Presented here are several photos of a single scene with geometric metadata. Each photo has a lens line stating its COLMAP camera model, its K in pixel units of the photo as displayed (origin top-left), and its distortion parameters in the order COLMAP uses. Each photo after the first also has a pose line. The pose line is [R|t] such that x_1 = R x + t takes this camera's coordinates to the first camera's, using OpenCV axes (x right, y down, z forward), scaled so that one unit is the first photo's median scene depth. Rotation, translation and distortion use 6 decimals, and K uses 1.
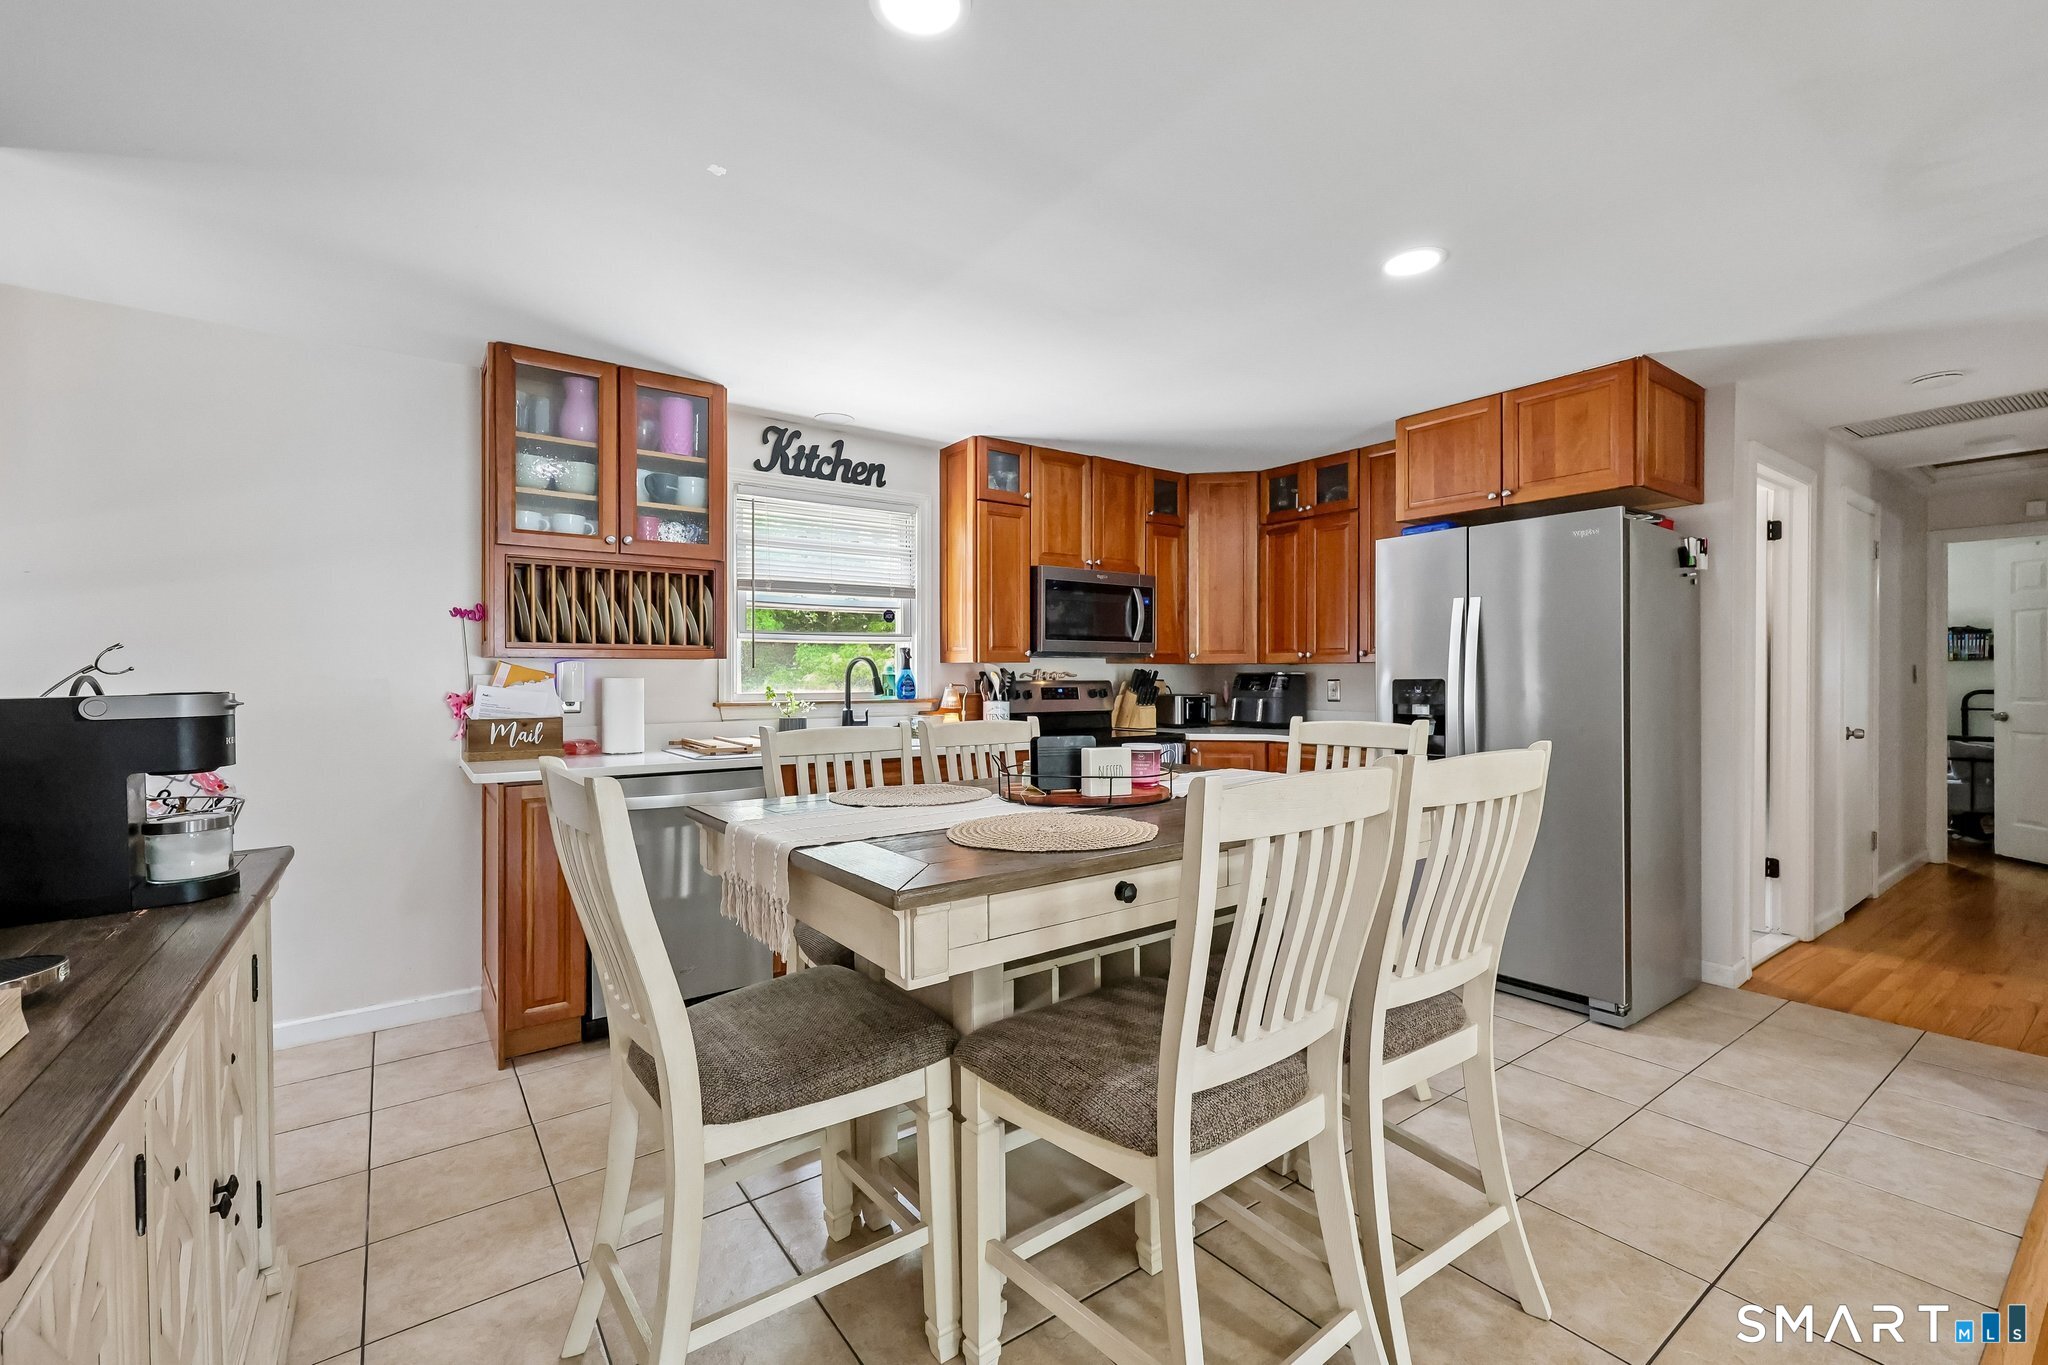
lens RADIAL K [[871.2, 0, 1030.4], [0, 871.2, 674.3], [0, 0, 1]] dist [0.001029, 0.000139]
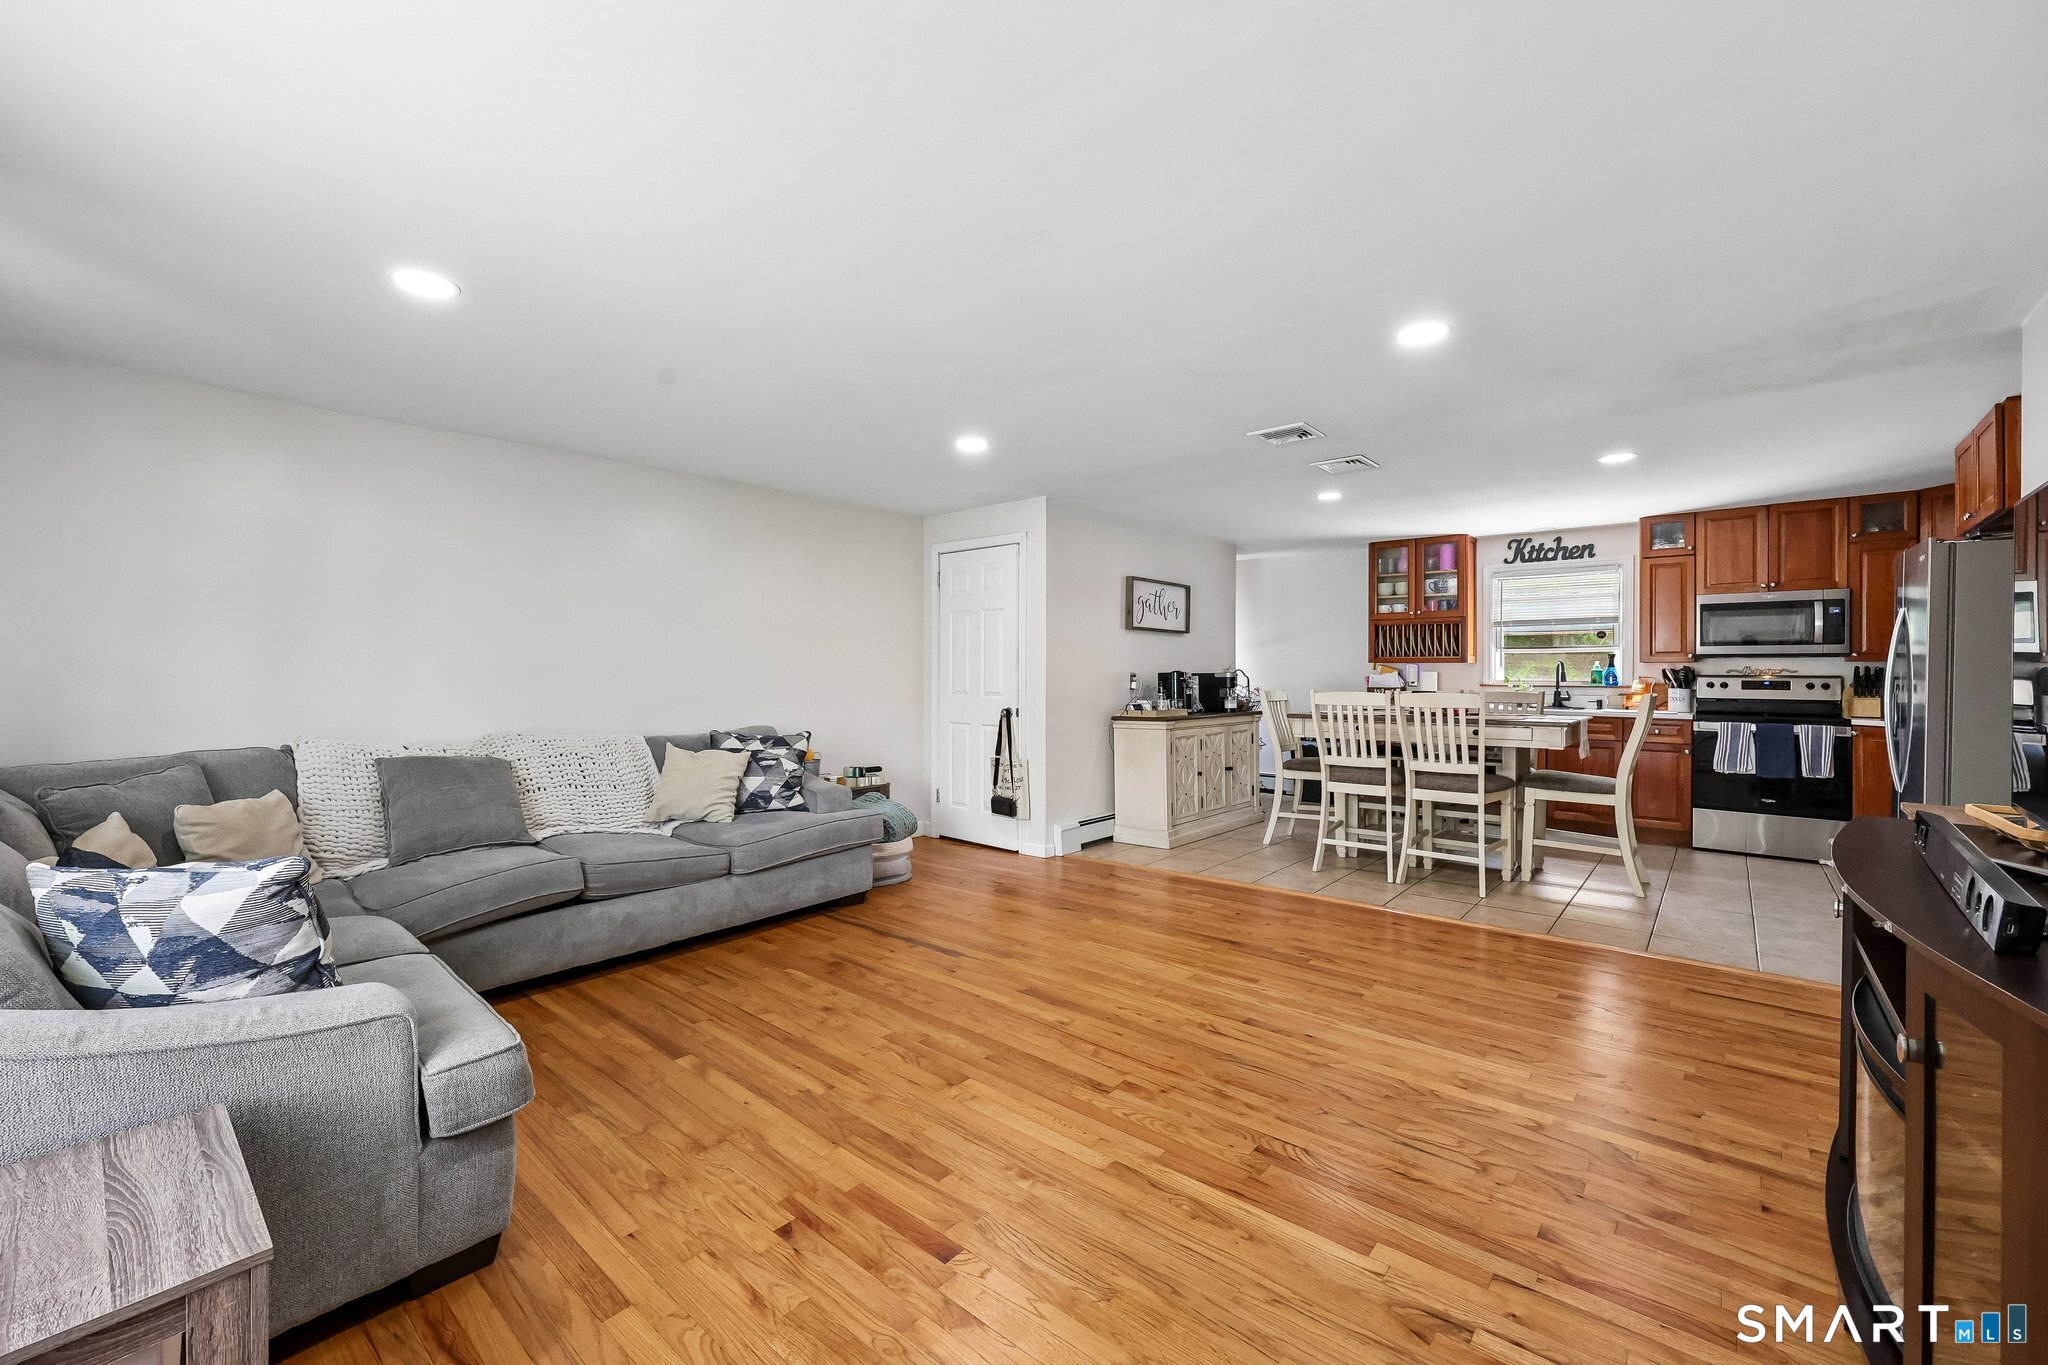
lens RADIAL K [[825.7, 0, 1020.4], [0, 825.7, 677.2], [0, 0, 1]] dist [-0.001864, -0.000259]
pose [[0.225338, 0.007227, -0.974254, 1.202458], [-0.004078, 0.999971, 0.006475, 0.008057], [0.974272, 0.002514, 0.225361, -0.446153]]
